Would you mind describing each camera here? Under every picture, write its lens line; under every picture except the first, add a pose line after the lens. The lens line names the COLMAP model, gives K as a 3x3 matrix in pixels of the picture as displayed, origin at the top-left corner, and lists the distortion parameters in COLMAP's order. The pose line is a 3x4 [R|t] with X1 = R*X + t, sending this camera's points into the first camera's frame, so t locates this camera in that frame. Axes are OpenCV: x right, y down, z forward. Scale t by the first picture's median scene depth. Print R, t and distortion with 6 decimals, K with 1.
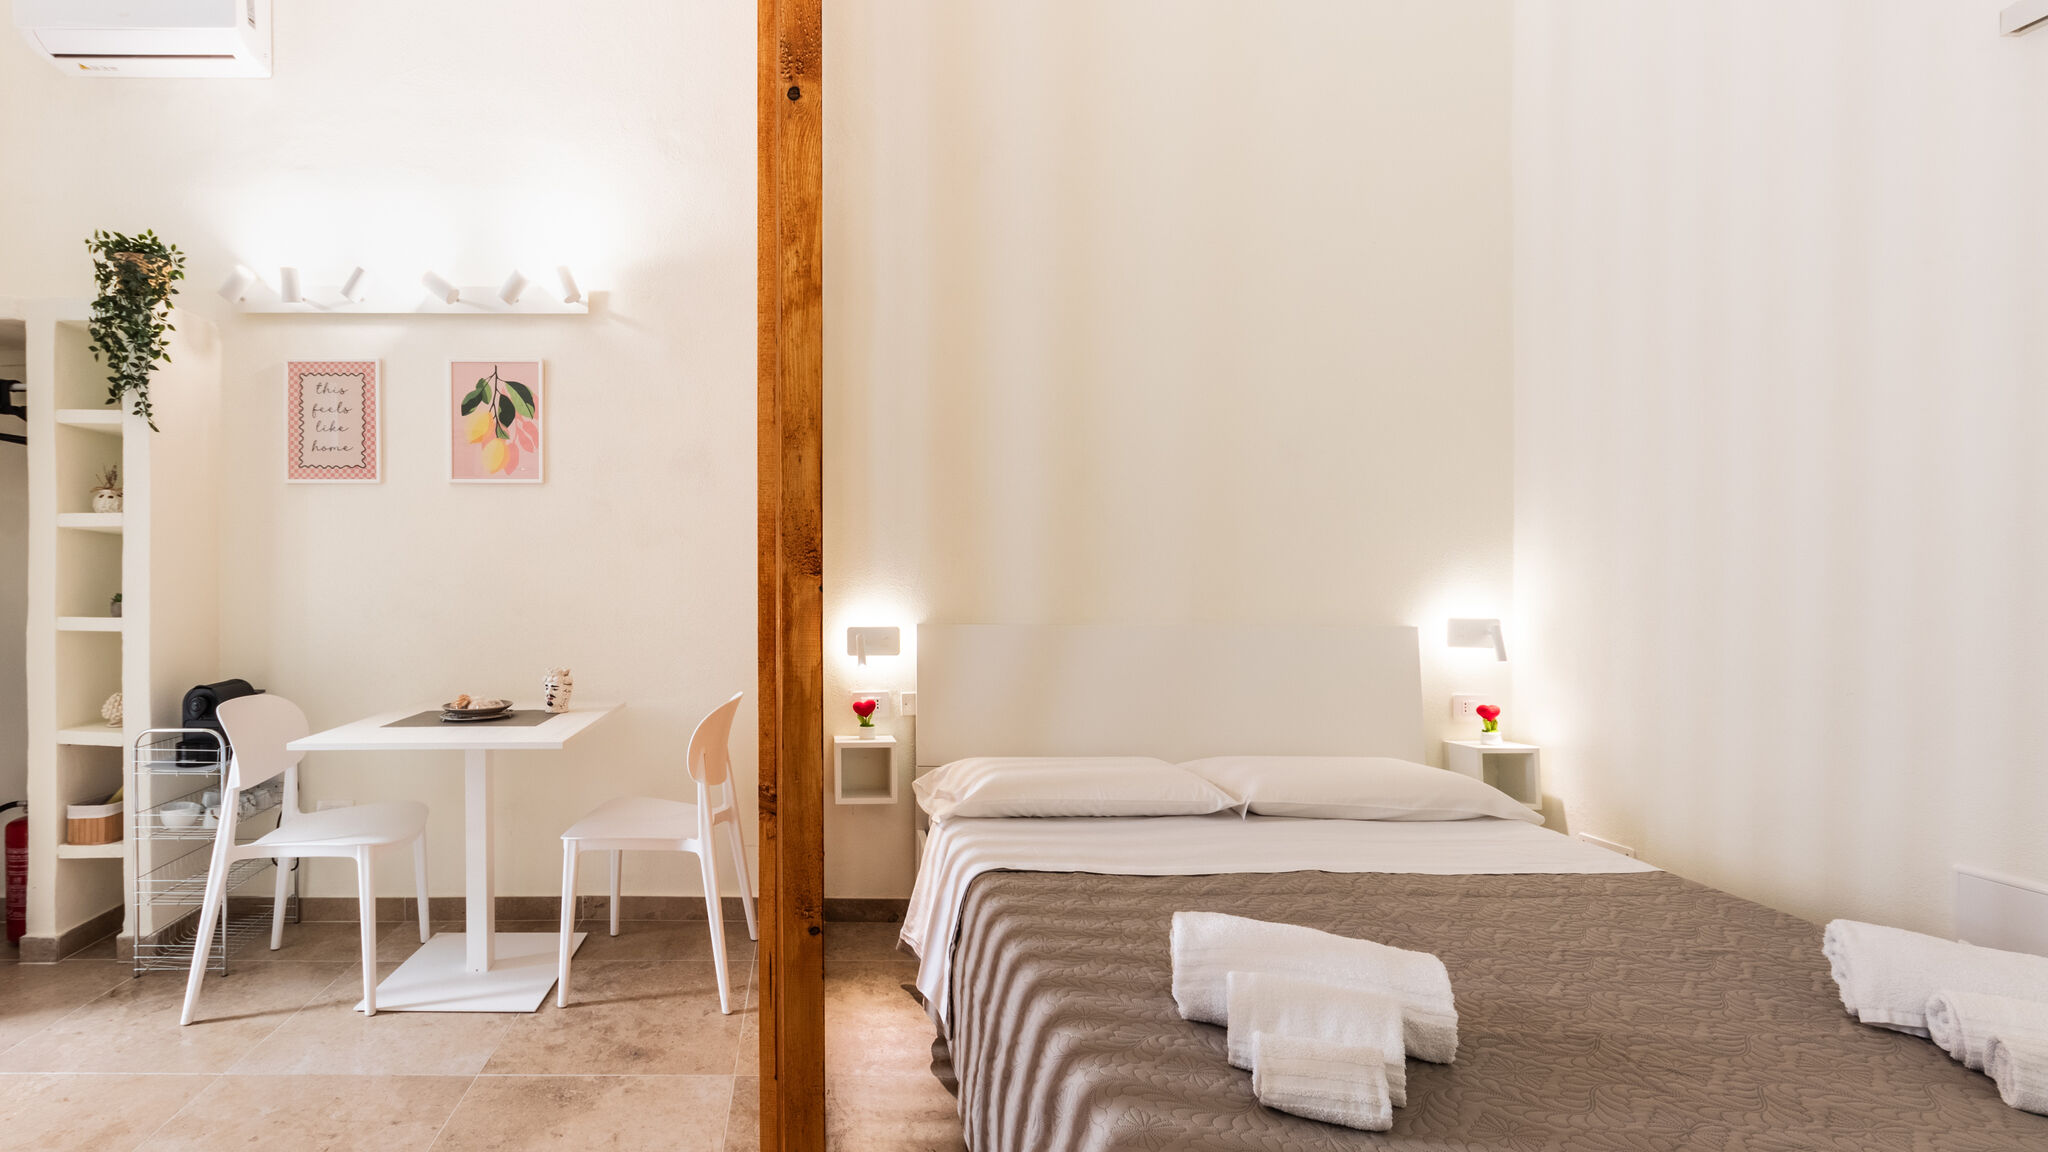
lens RADIAL K [[861.2, 0, 809.2], [0, 861.2, 589.2], [0, 0, 1]] dist [-0.009102, 0.000761]
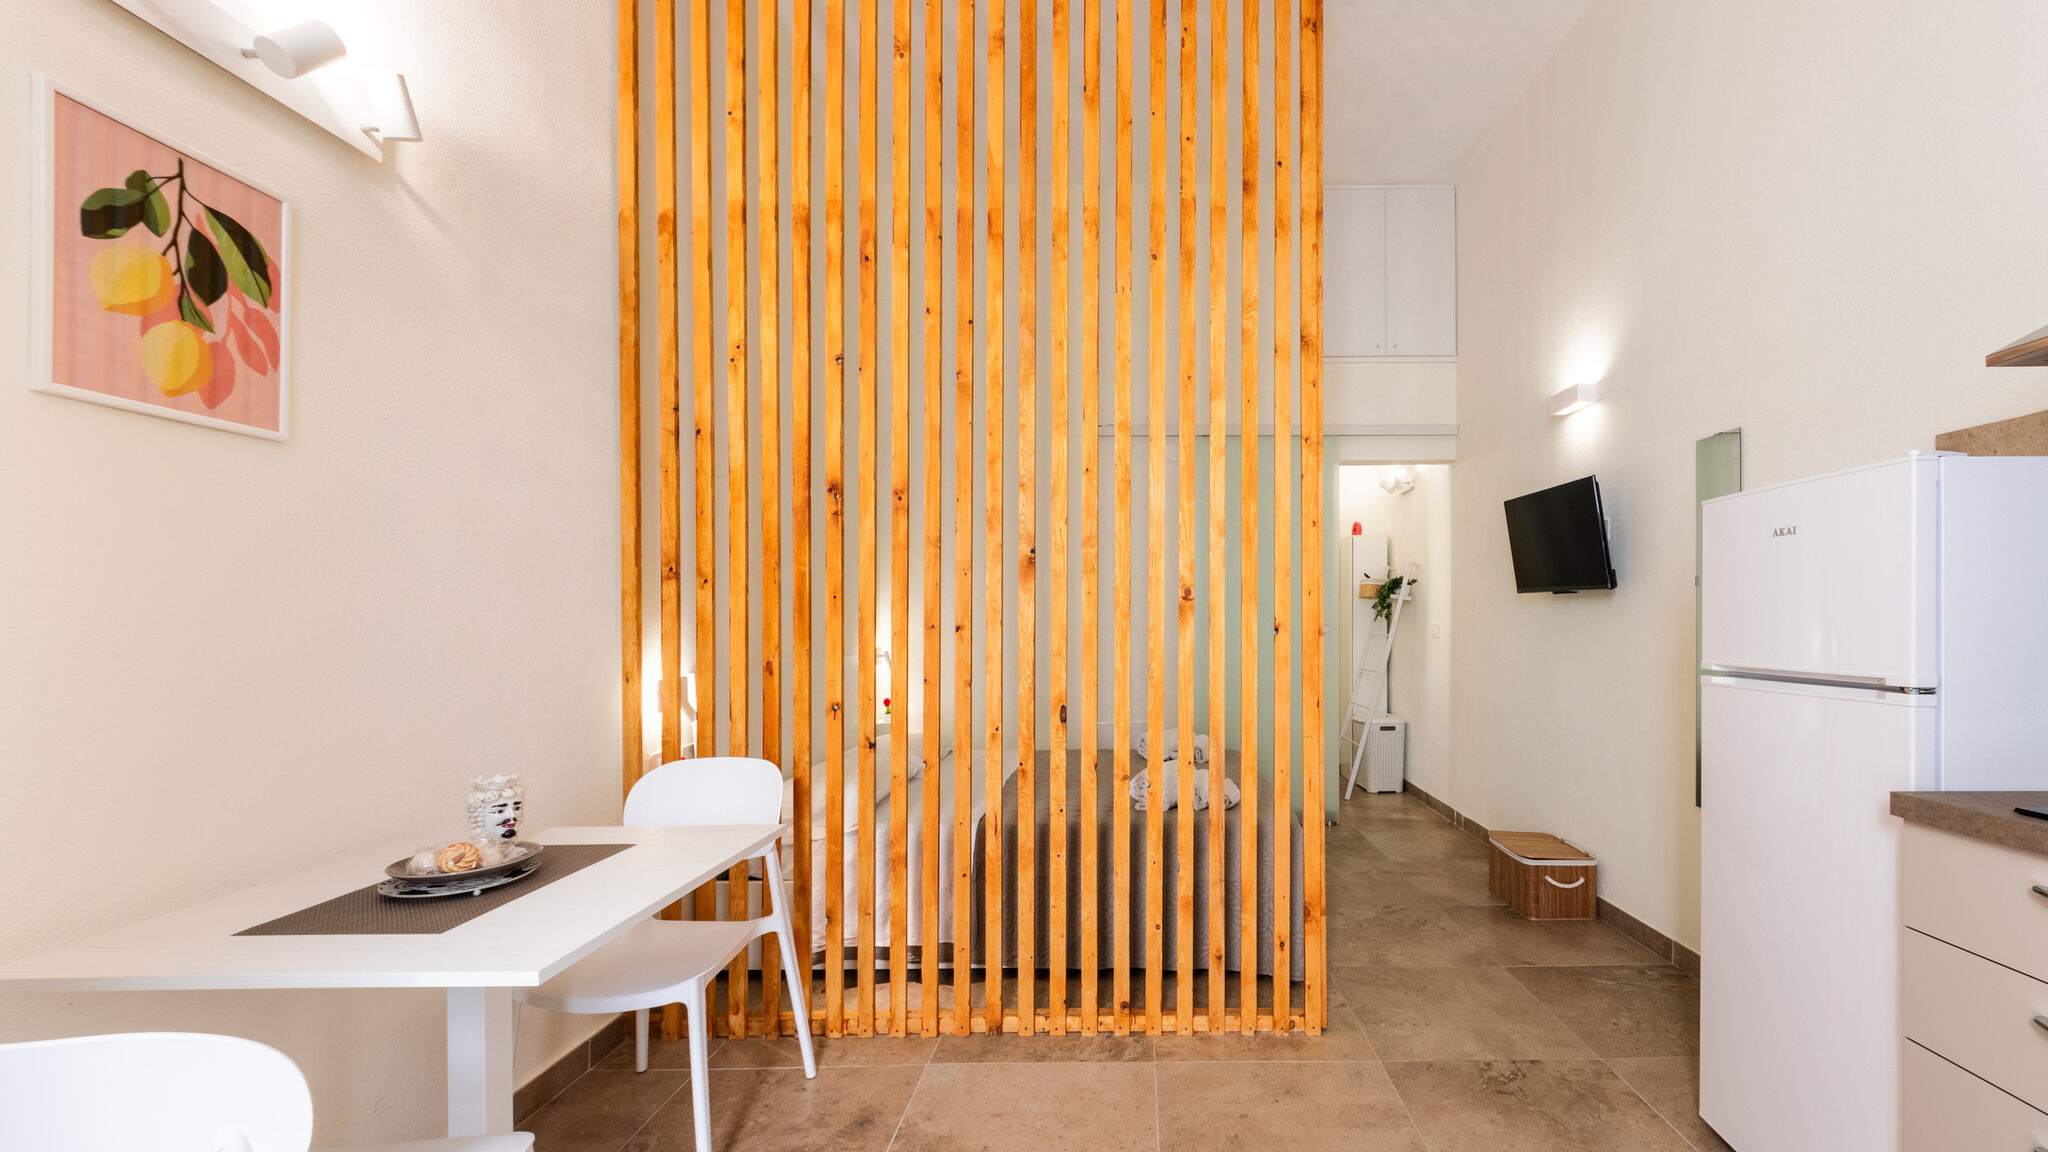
lens RADIAL K [[810.2, 0, 1168.4], [0, 810.2, 618.4], [0, 0, 1]] dist [0.001410, 0.000313]
pose [[-0.044116, -0.000369, 0.999026, -0.938003], [0.021888, 0.999760, 0.001335, -0.009217], [-0.998787, 0.021925, -0.044097, 0.580725]]
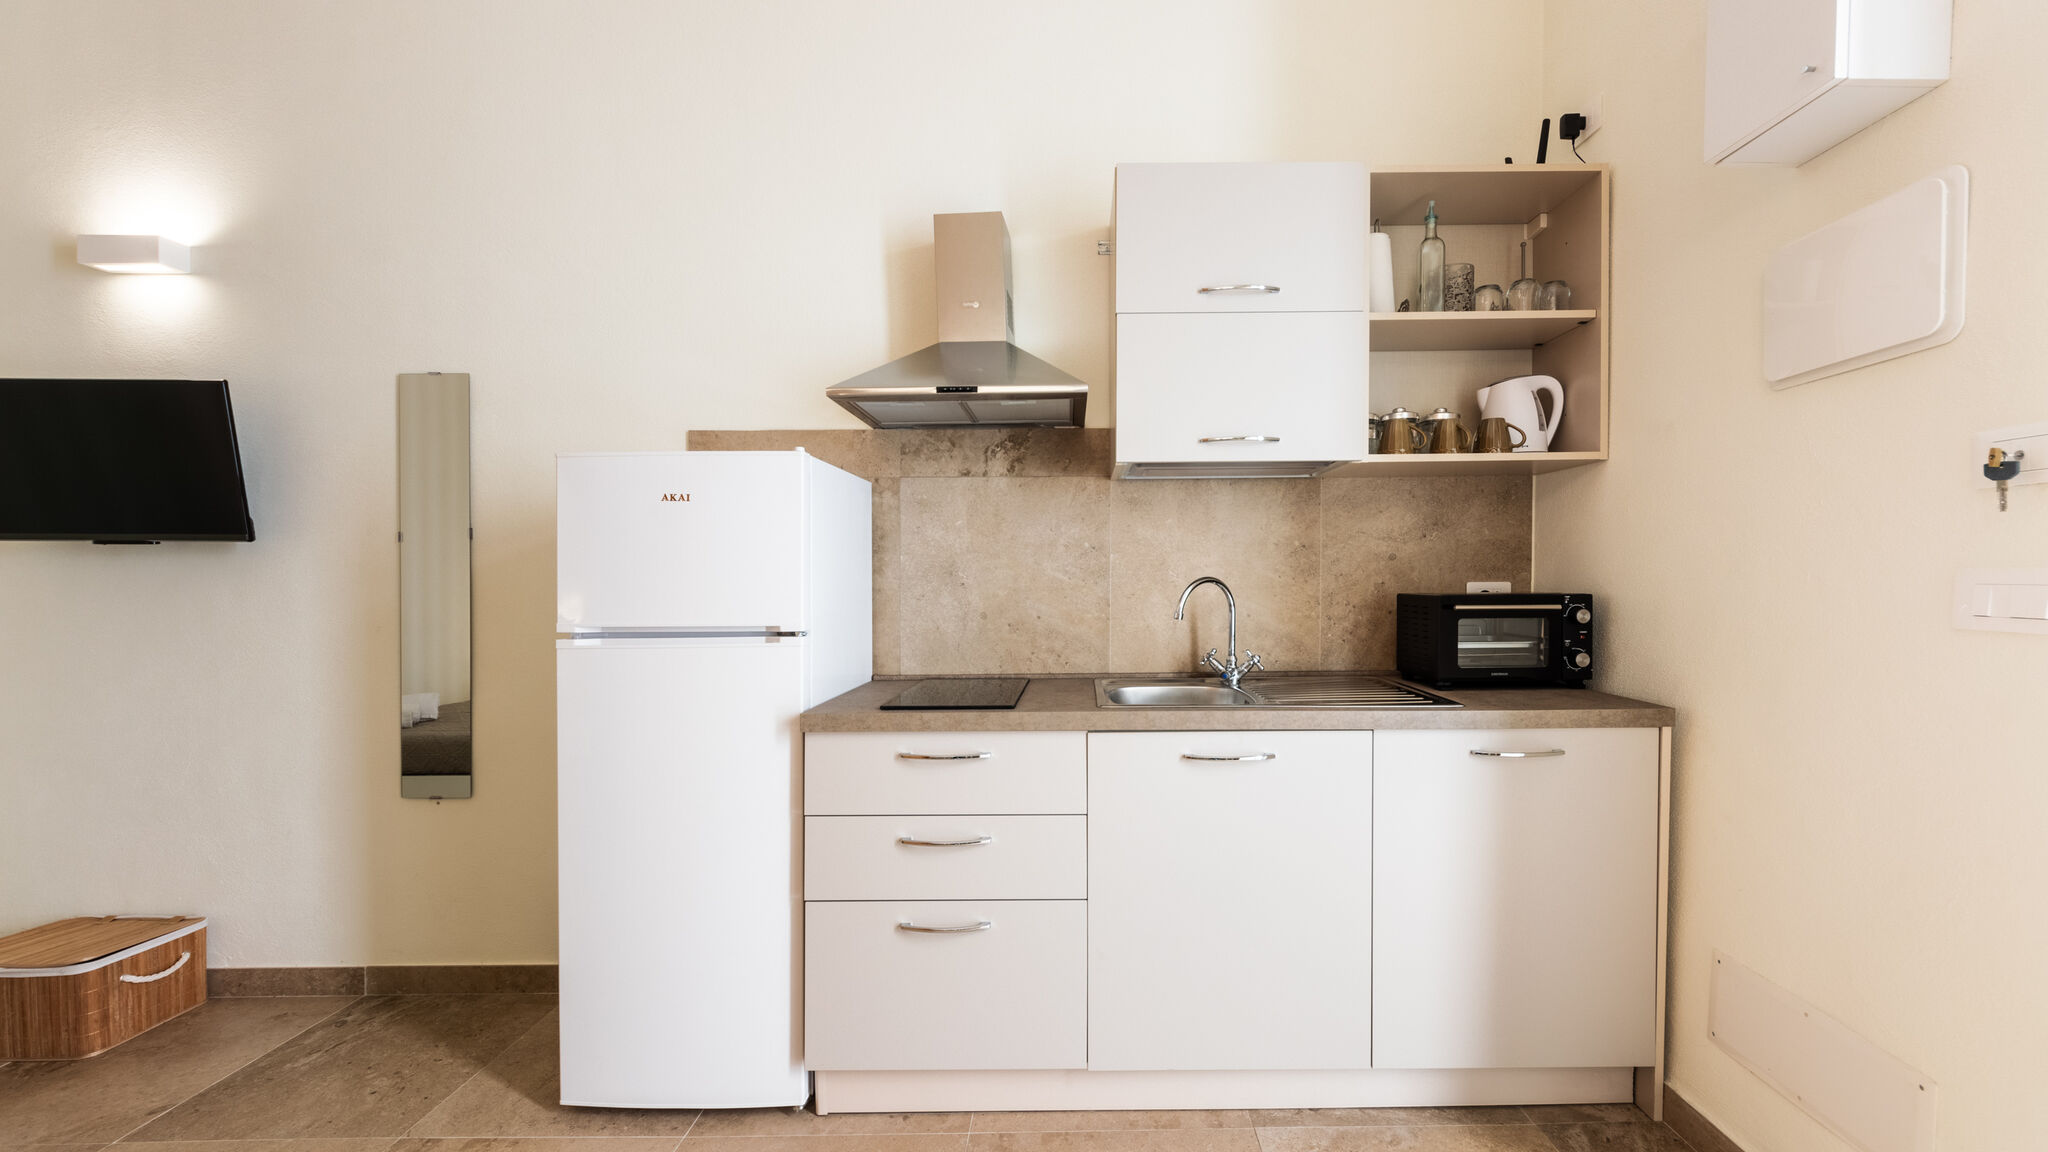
lens RADIAL K [[797.3, 0, 1069.9], [0, 797.3, 592.4], [0, 0, 1]] dist [-0.001048, 0.000411]
pose [[-0.999991, 0.003710, -0.002139, -0.647208], [0.003623, 0.999223, 0.039255, -0.010122], [0.002283, 0.039246, -0.999227, 0.749758]]
